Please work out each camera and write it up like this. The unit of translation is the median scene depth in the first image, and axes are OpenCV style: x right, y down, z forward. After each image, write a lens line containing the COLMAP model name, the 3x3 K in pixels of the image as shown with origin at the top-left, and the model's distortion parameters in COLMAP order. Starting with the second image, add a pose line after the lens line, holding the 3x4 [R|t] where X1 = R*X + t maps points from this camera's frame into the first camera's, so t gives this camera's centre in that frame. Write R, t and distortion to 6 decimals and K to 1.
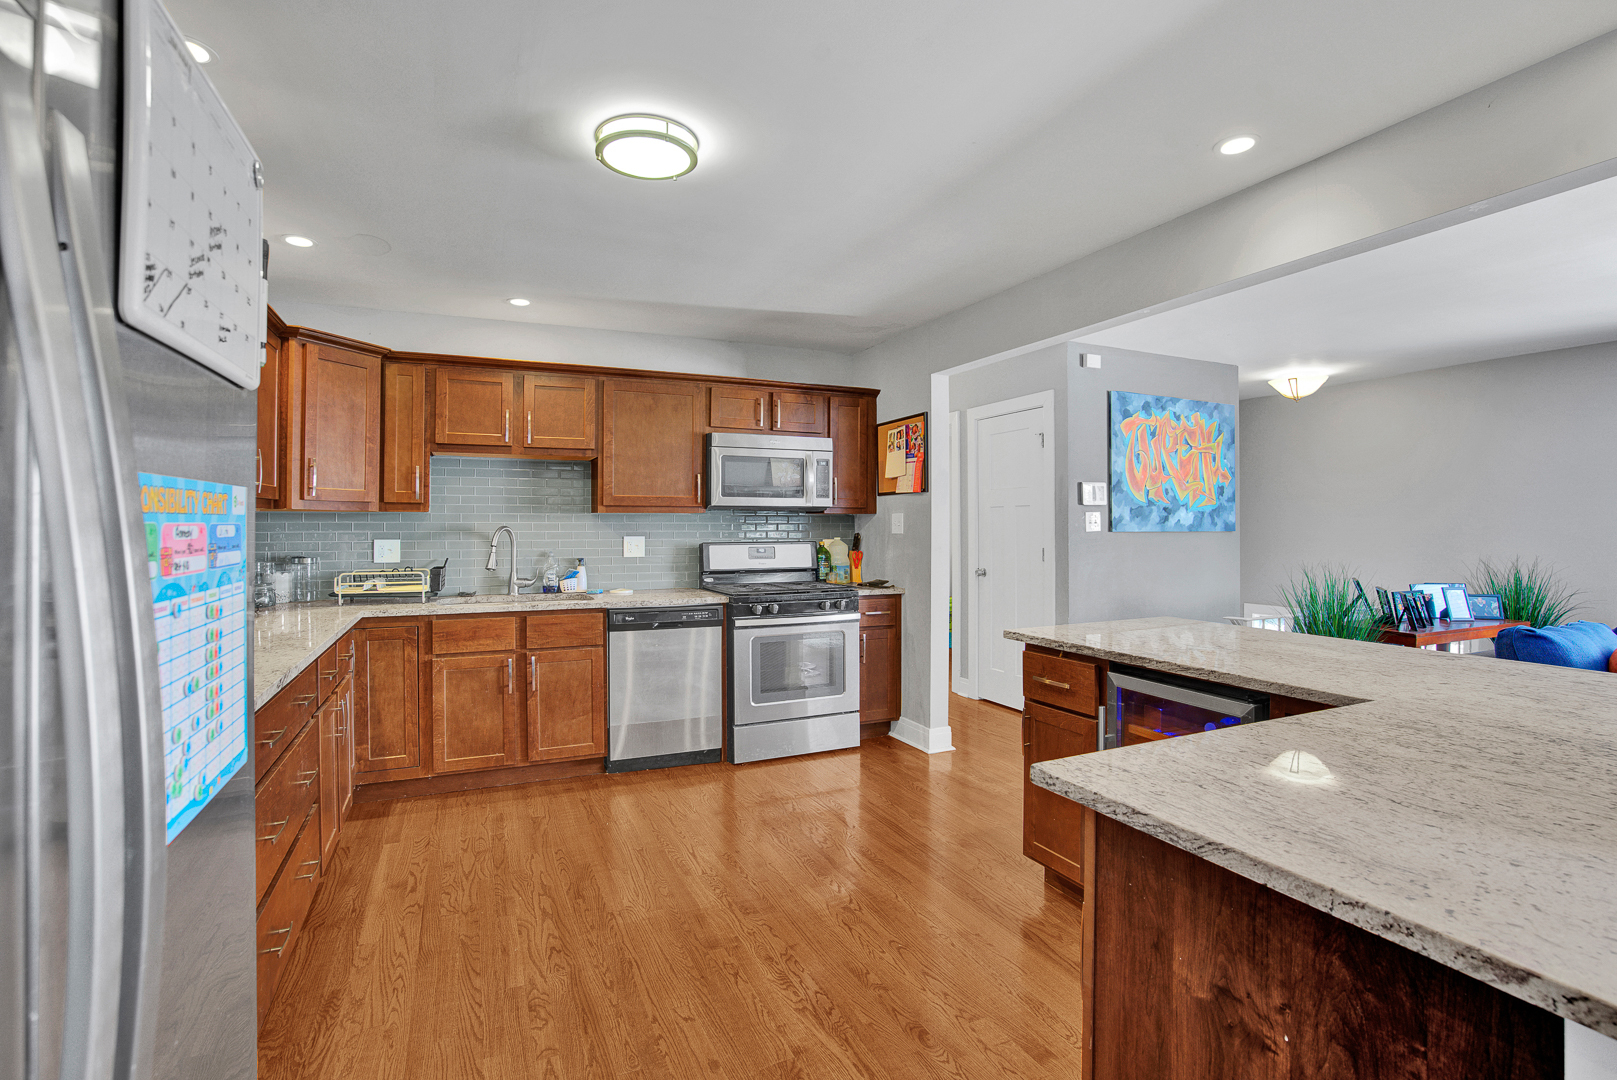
lens RADIAL K [[757.8, 0, 809.5], [0, 757.8, 522.8], [0, 0, 1]] dist [-0.060792, 0.025071]
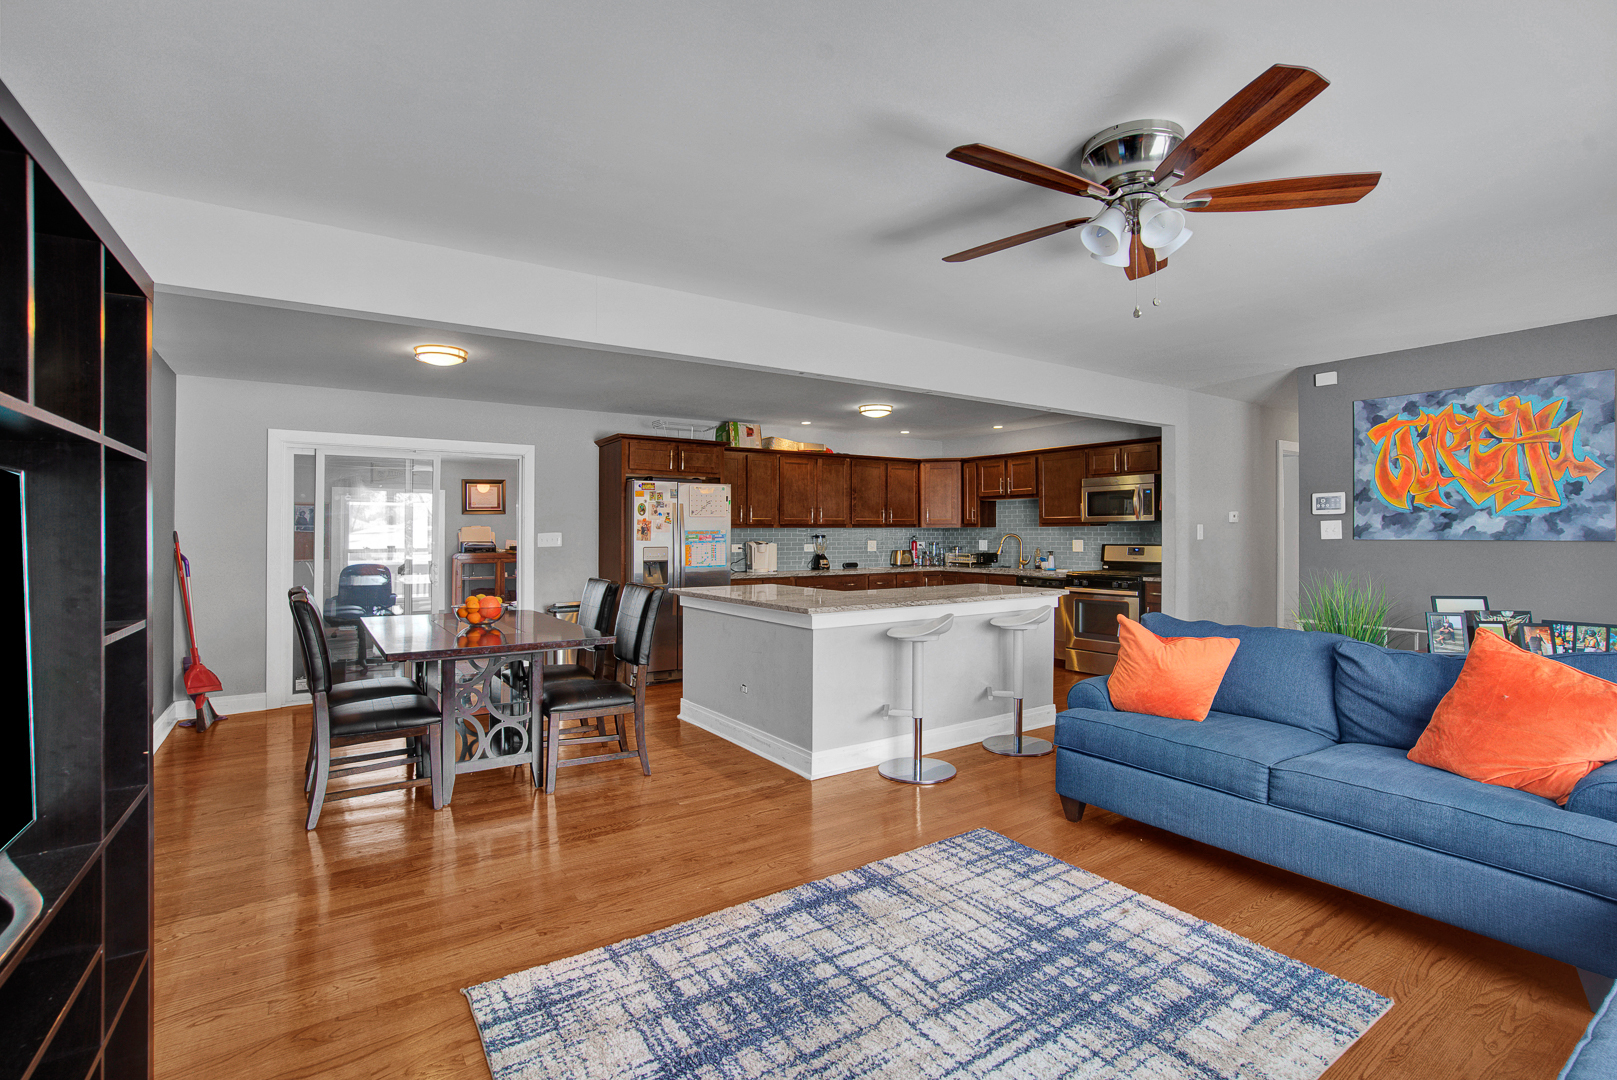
lens RADIAL K [[763.8, 0, 823.1], [0, 763.8, 530.1], [0, 0, 1]] dist [-0.053694, 0.025182]
pose [[0.174704, -0.003909, -0.984613, 1.450554], [0.006726, 0.999974, -0.002777, -0.003309], [0.984598, -0.006138, 0.174726, 0.126299]]
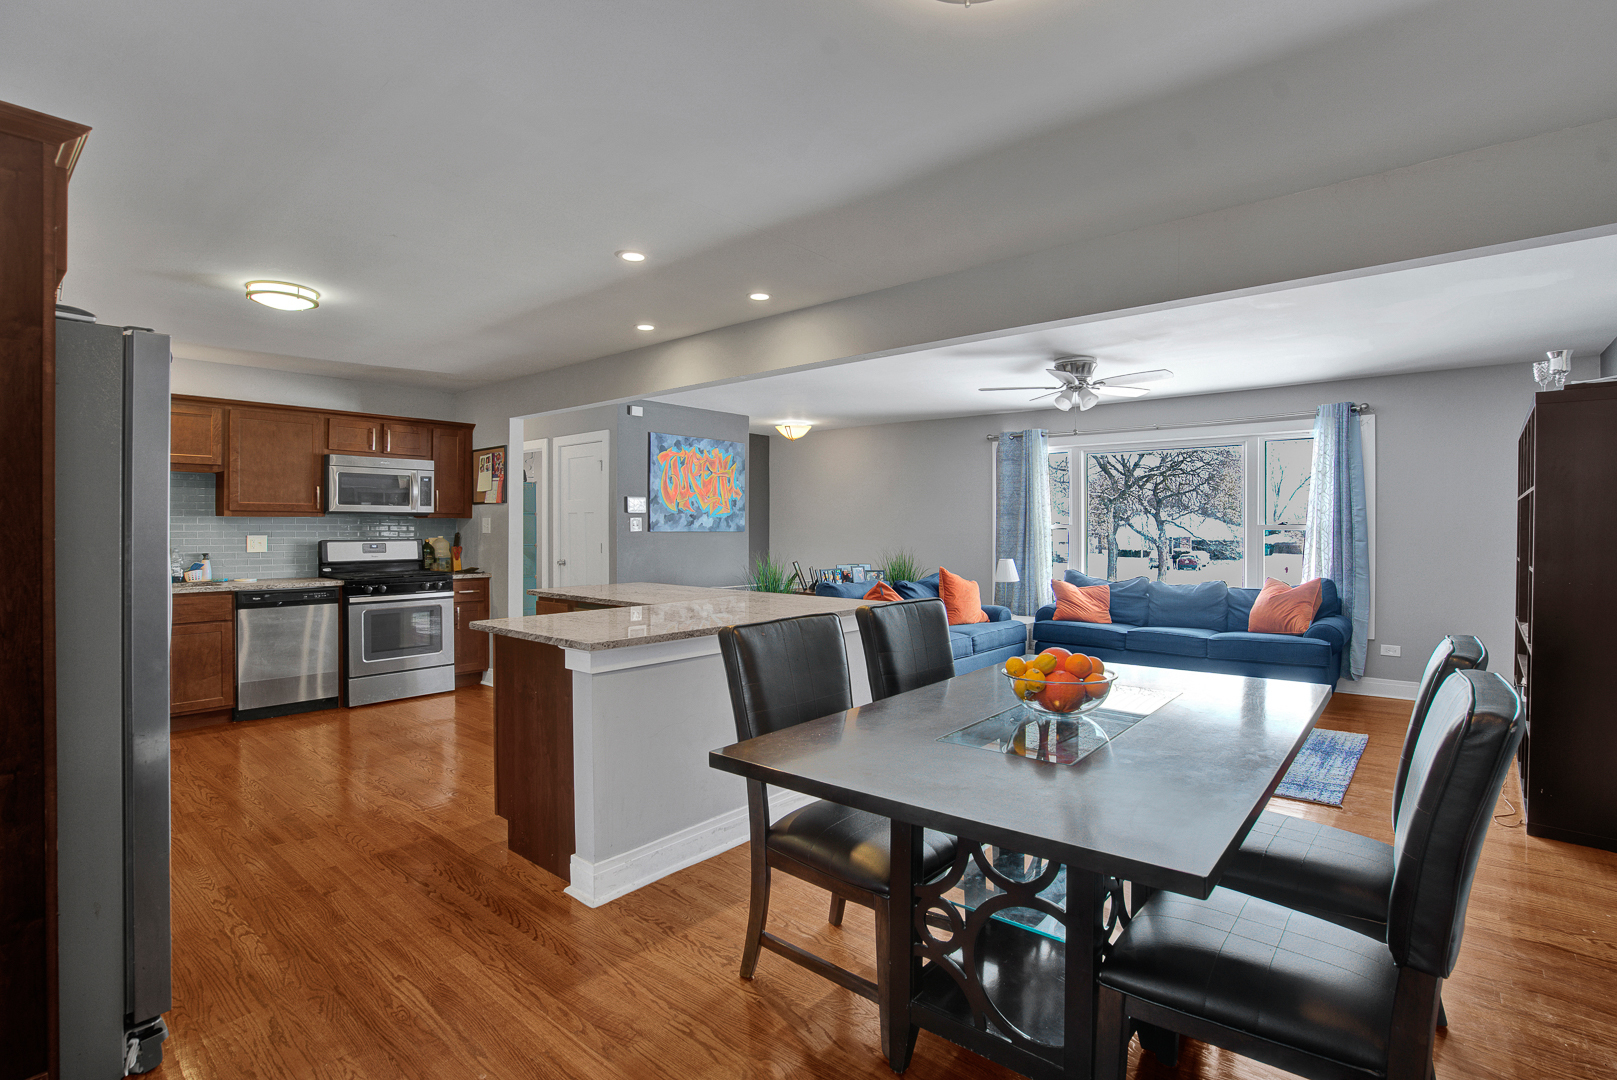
lens RADIAL K [[771.2, 0, 811.0], [0, 771.2, 527.9], [0, 0, 1]] dist [-0.071302, 0.039147]
pose [[0.905460, 0.001751, 0.424428, 0.068212], [-0.004450, 0.999976, 0.005368, -0.004904], [-0.424409, -0.006749, 0.905446, -0.507934]]
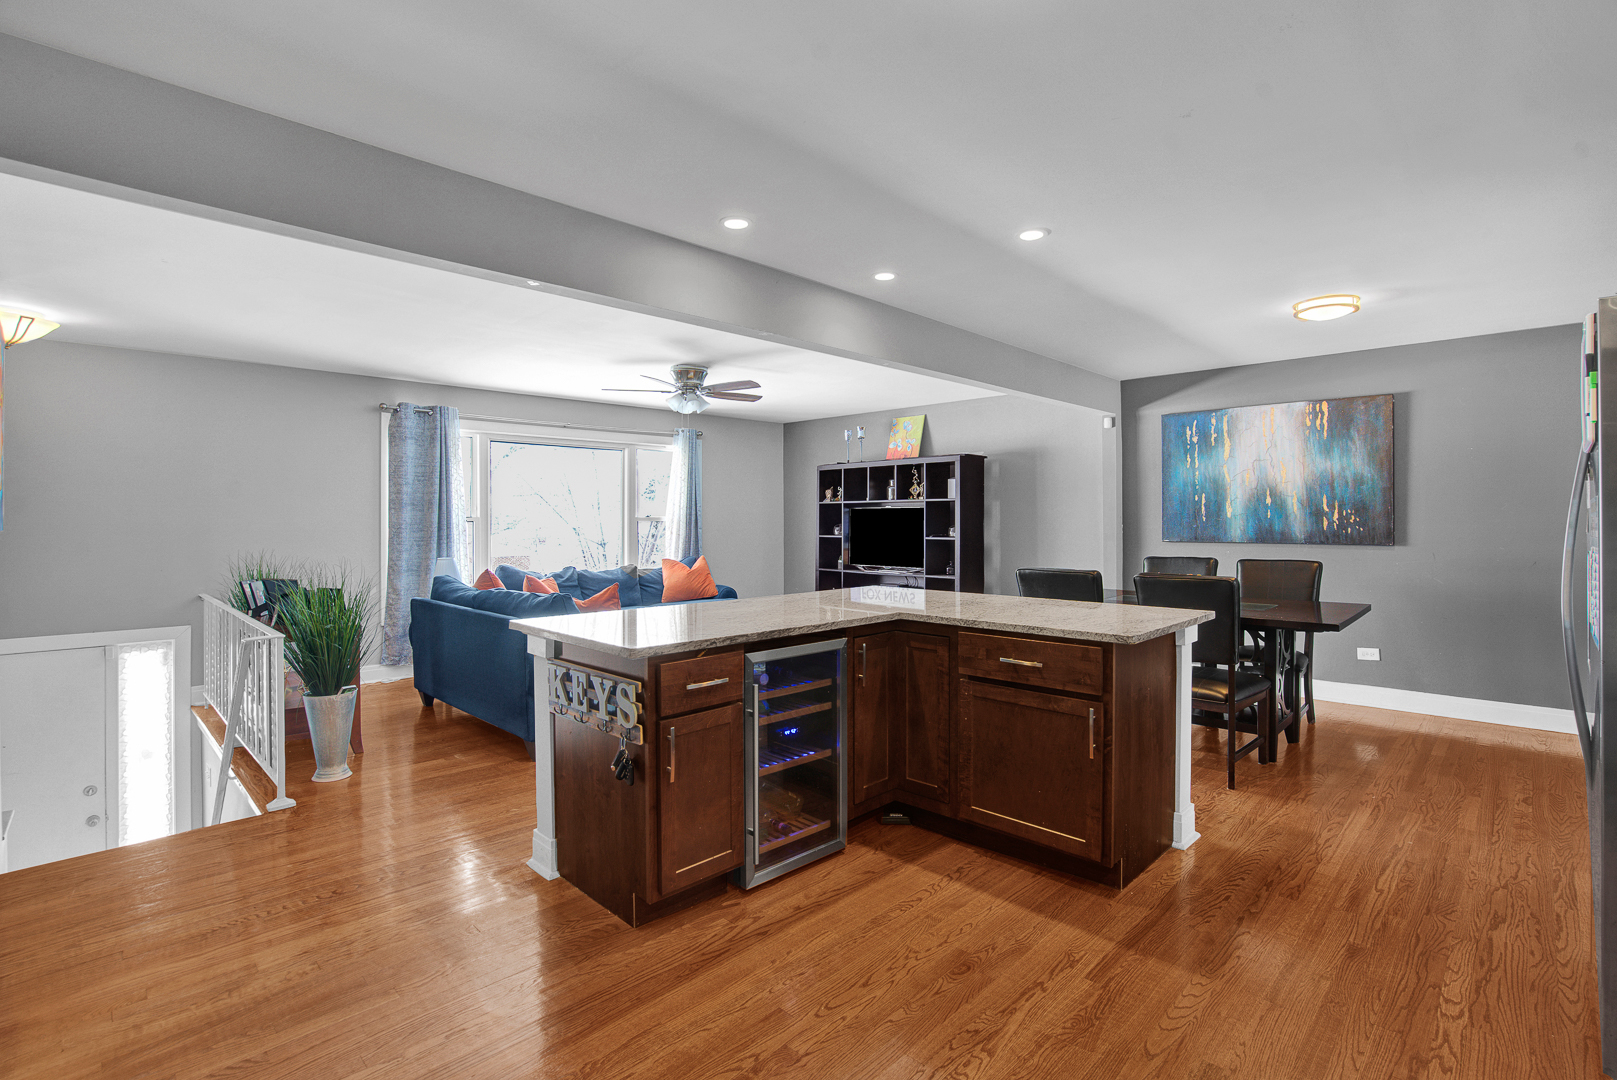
lens RADIAL K [[753.7, 0, 811.0], [0, 753.7, 531.3], [0, 0, 1]] dist [-0.060999, 0.024263]
pose [[-0.349987, -0.012566, 0.936670, -0.353309], [0.000908, 0.999905, 0.013753, 0.002586], [-0.936754, 0.005664, -0.349943, 0.691998]]
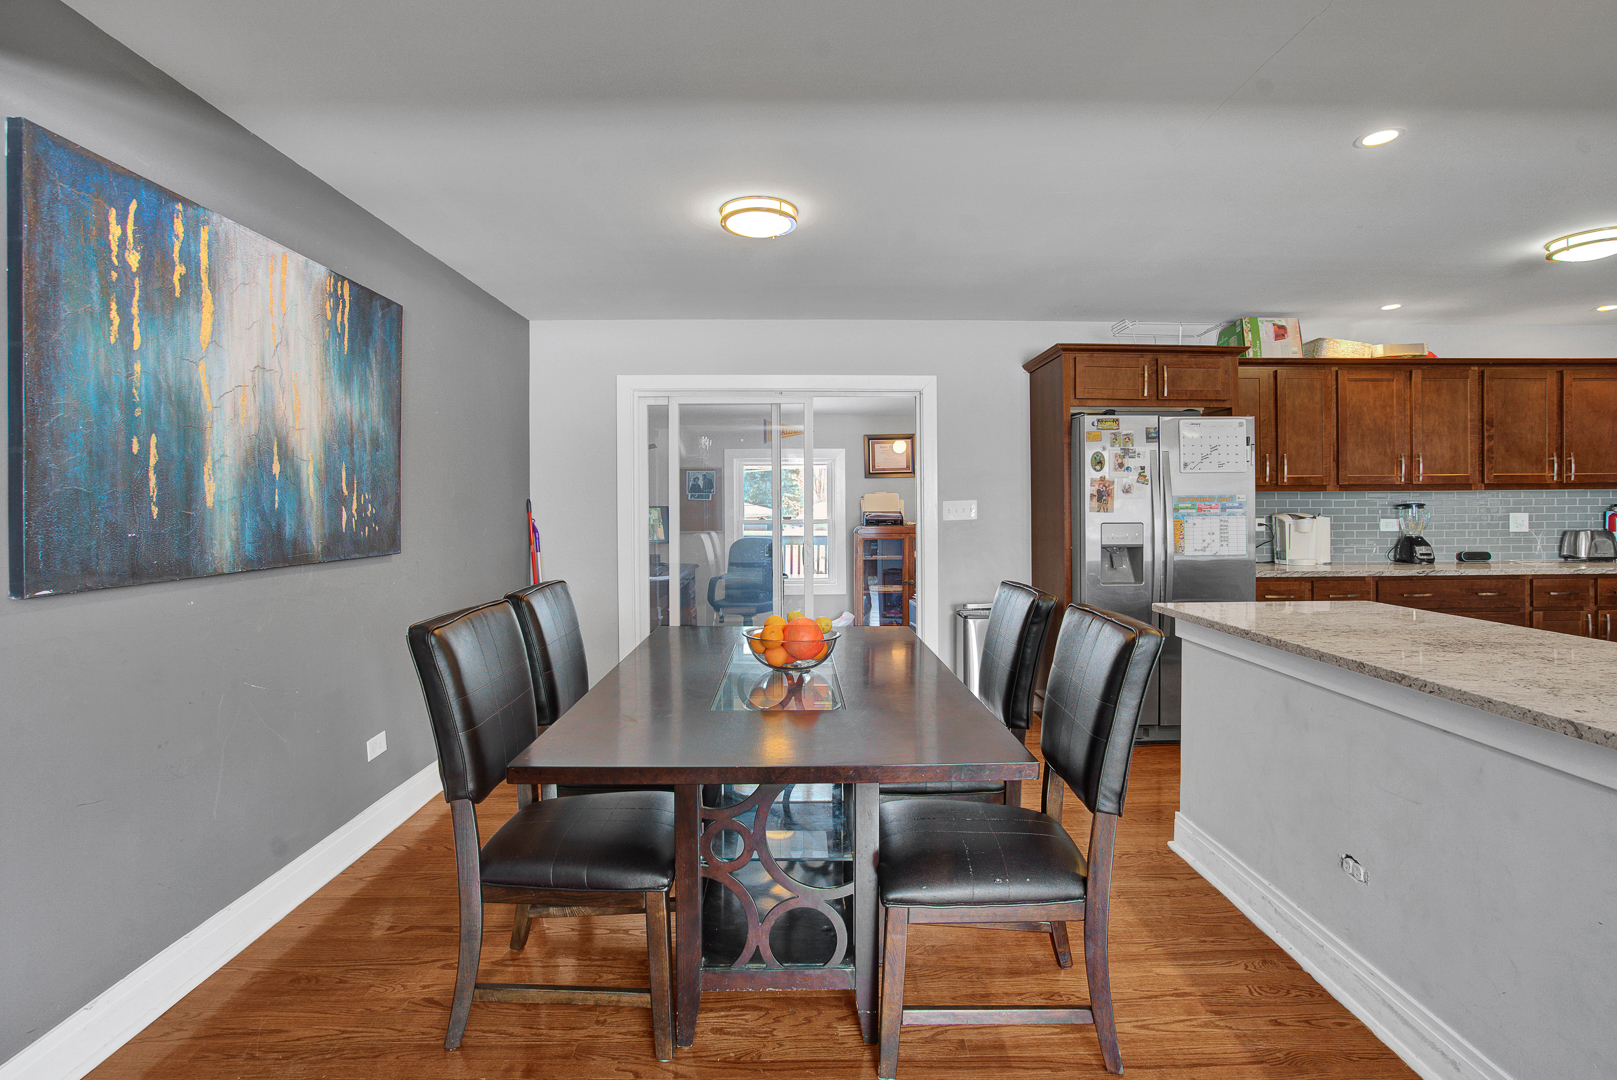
lens RADIAL K [[758.8, 0, 807.4], [0, 758.8, 505.2], [0, 0, 1]] dist [-0.049777, 0.017856]
pose [[-0.407307, 0.004075, -0.913282, 0.896058], [0.008590, 0.999963, 0.000631, -0.001564], [0.913251, -0.007588, -0.407326, 0.087626]]
